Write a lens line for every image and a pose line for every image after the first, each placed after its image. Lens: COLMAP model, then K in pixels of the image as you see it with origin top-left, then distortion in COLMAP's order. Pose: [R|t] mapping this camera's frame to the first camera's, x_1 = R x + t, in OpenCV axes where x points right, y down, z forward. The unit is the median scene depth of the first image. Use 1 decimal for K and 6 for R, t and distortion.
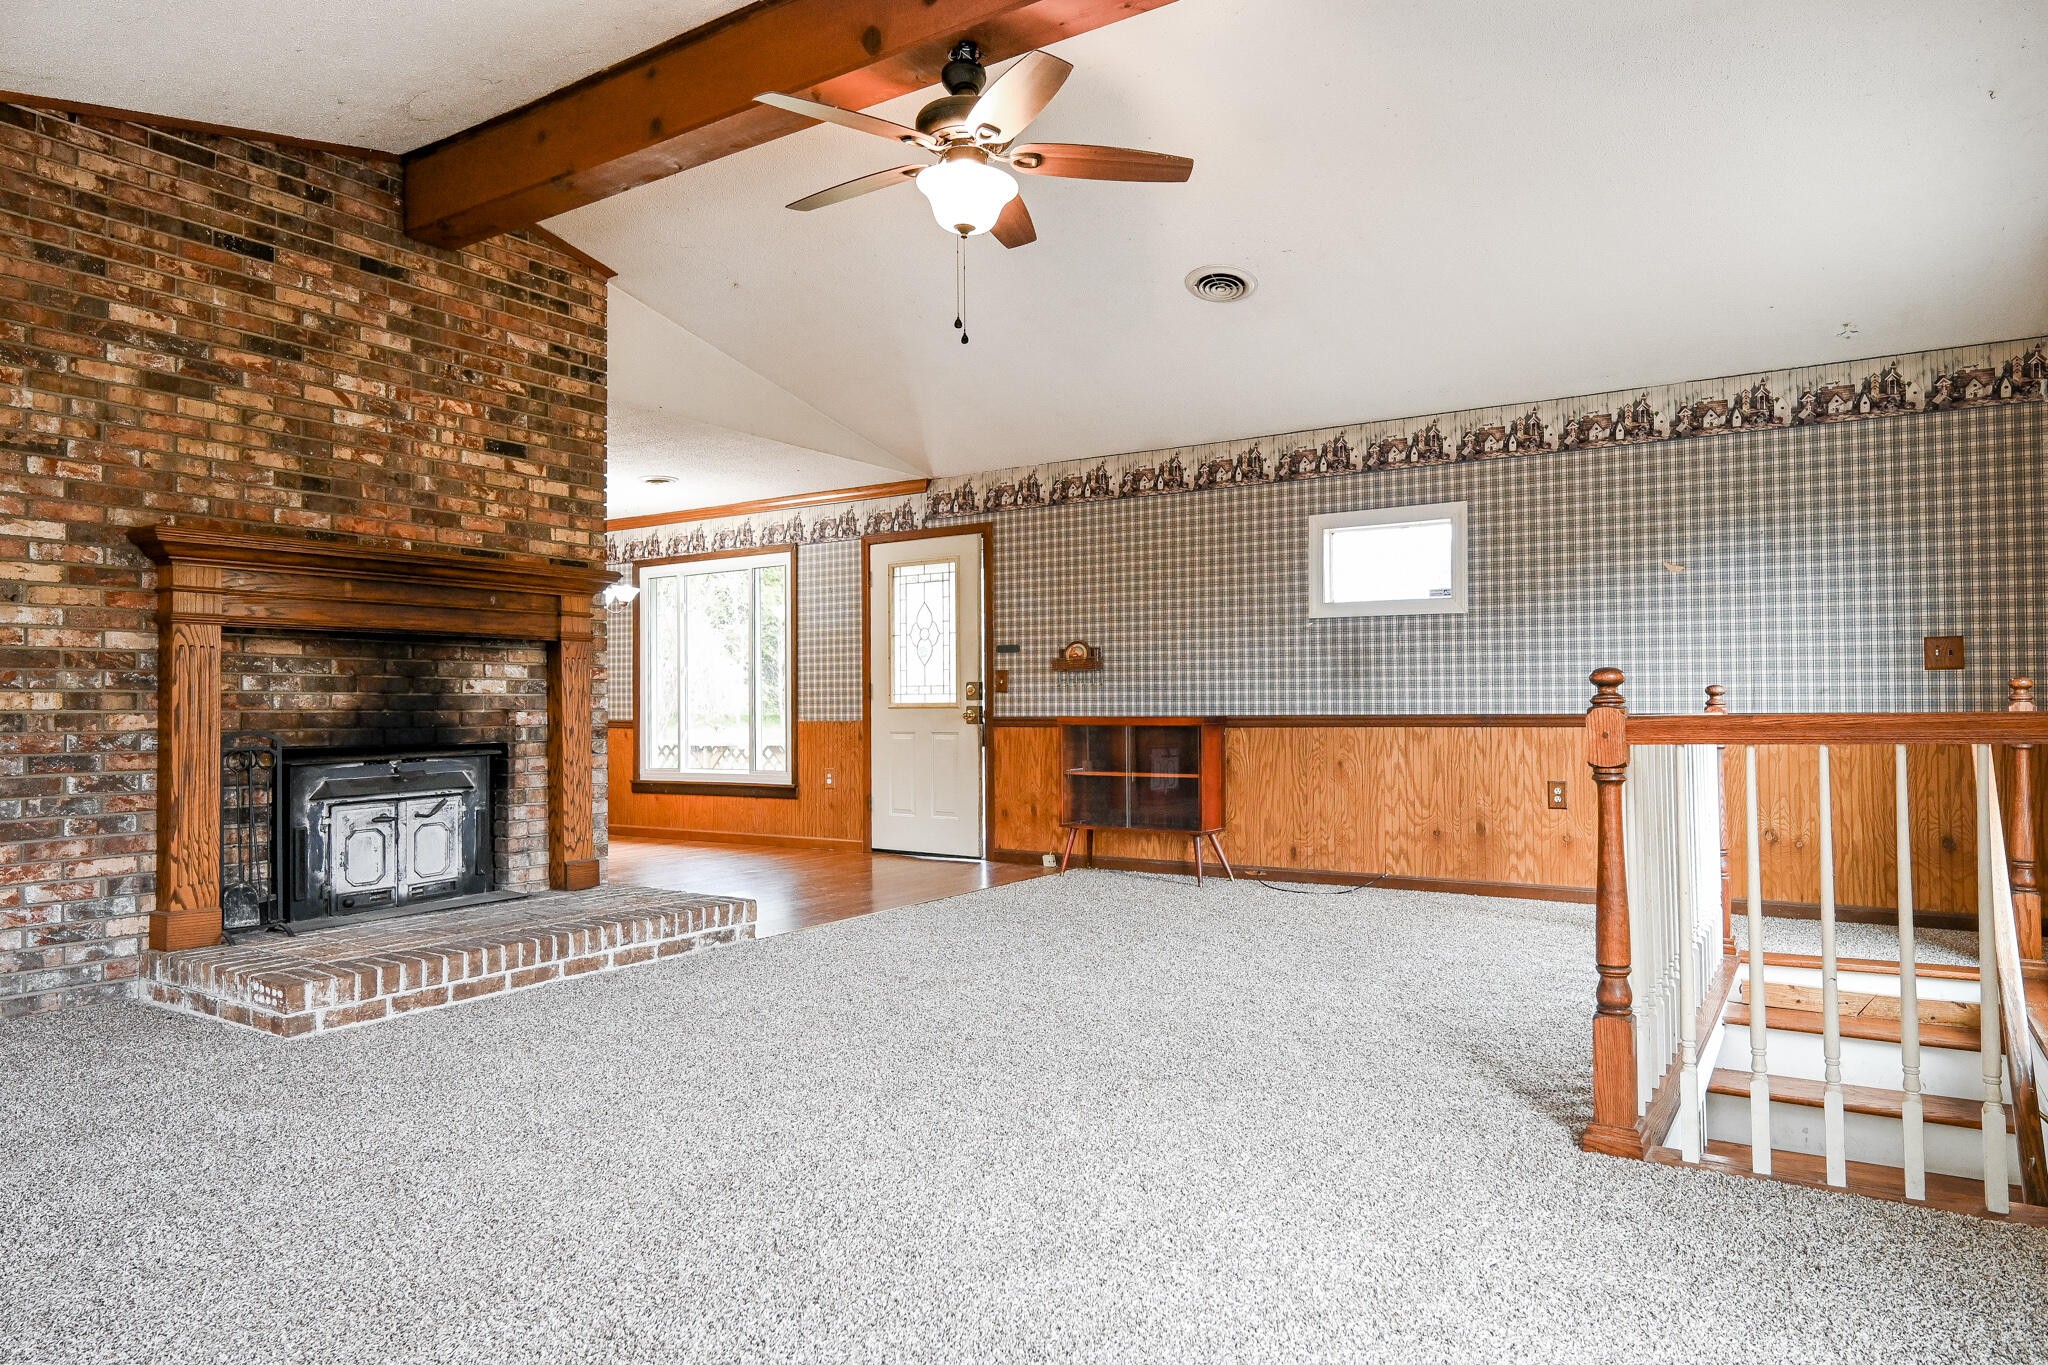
lens RADIAL K [[1252.3, 0, 1027.9], [0, 1252.3, 681.1], [0, 0, 1]] dist [0.006495, 0.002260]
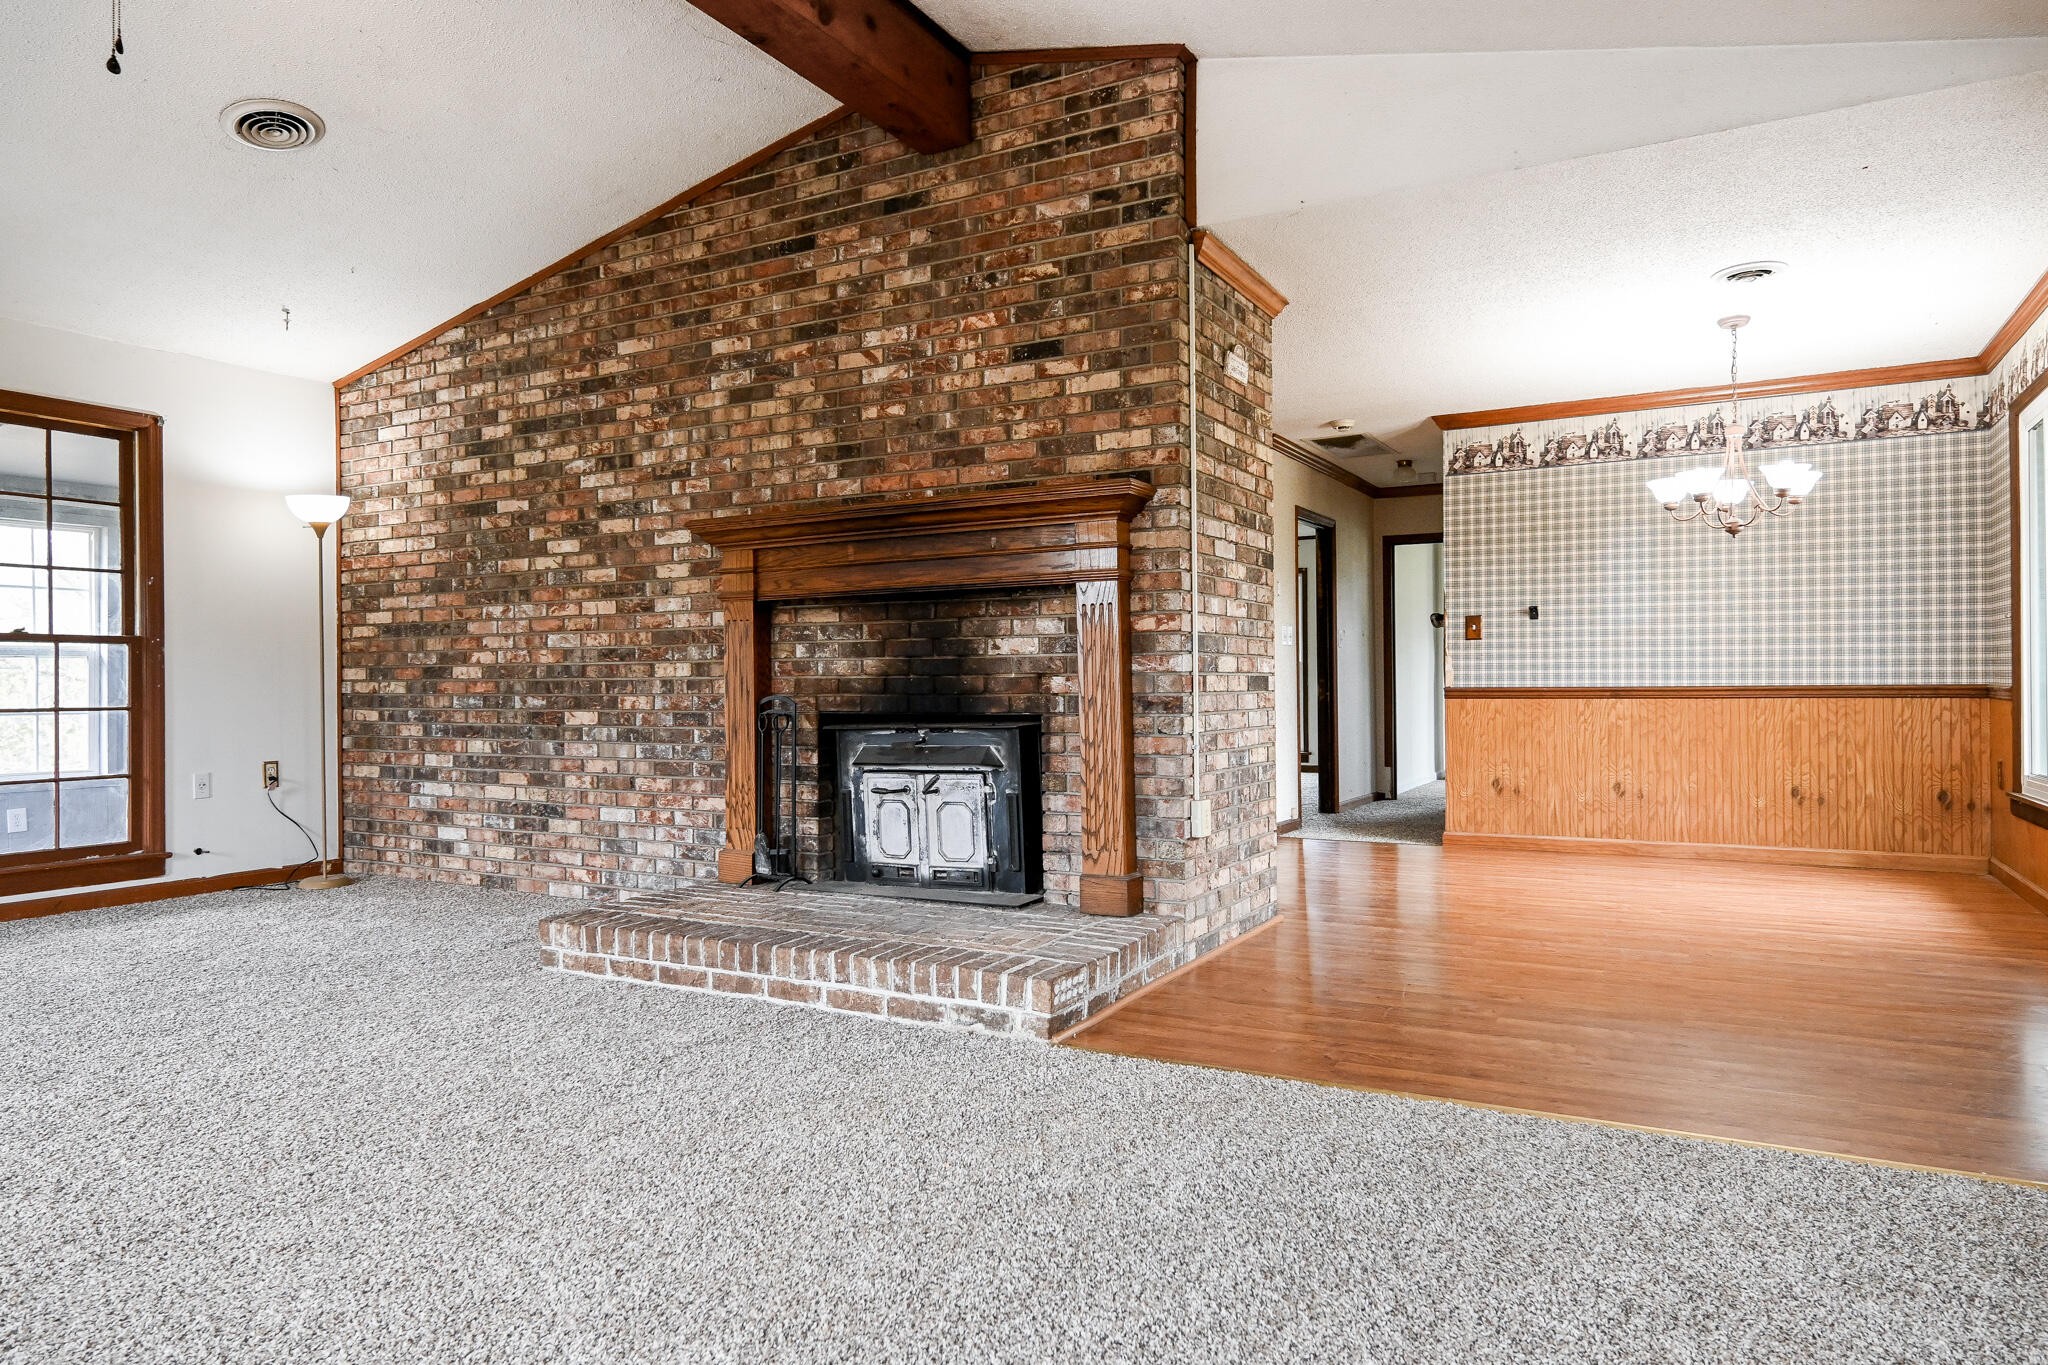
lens RADIAL K [[1252.3, 0, 1029.4], [0, 1252.3, 683.0], [0, 0, 1]] dist [0.006495, 0.002260]
pose [[0.079374, 0.000938, -0.996844, 0.437268], [0.027246, 0.999624, 0.003110, 0.029135], [0.996472, -0.027407, 0.079319, 1.041478]]
